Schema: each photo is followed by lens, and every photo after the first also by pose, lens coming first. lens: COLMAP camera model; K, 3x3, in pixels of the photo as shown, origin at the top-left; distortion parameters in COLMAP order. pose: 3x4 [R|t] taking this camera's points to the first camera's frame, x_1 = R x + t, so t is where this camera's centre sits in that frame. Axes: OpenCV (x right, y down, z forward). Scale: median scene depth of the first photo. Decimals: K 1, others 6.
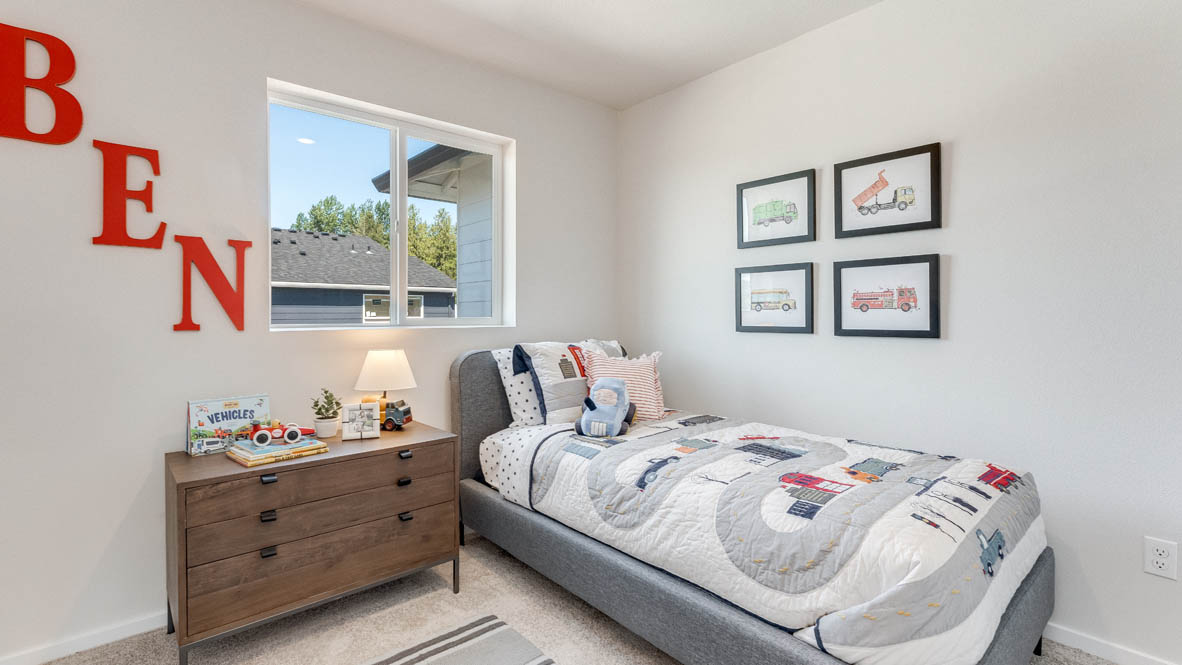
lens RADIAL K [[528.1, 0, 598.8], [0, 528.1, 323.8], [0, 0, 1]] dist [0.000070, 0.000296]
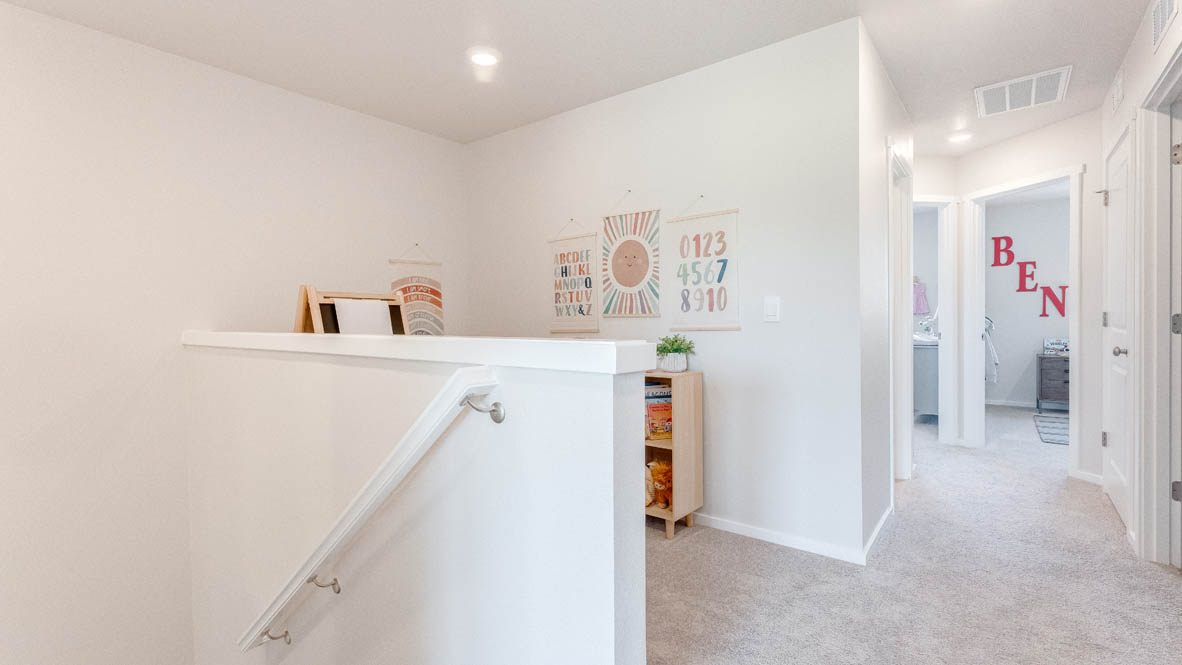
lens RADIAL K [[532.5, 0, 598.6], [0, 532.5, 326.3], [0, 0, 1]] dist [0.014965, 0.000724]
pose [[0.176628, 0.008767, -0.984239, 1.957804], [-0.002885, 0.999961, 0.008389, 0.052783], [0.984273, 0.001358, 0.176646, -2.236542]]
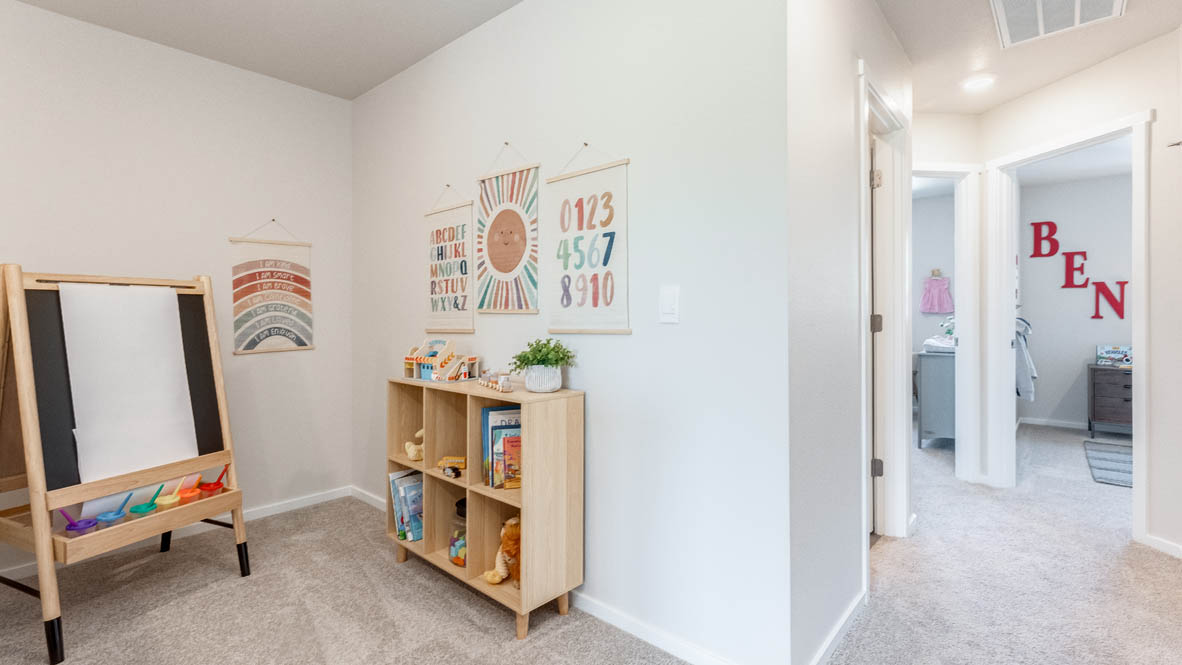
lens RADIAL K [[532.5, 0, 596.2], [0, 532.5, 312.8], [0, 0, 1]] dist [0.014965, 0.000724]
pose [[0.118336, -0.006825, -0.992950, 1.592783], [-0.014402, 0.999859, -0.008589, 0.044136], [0.992869, 0.015317, 0.118221, -1.793065]]
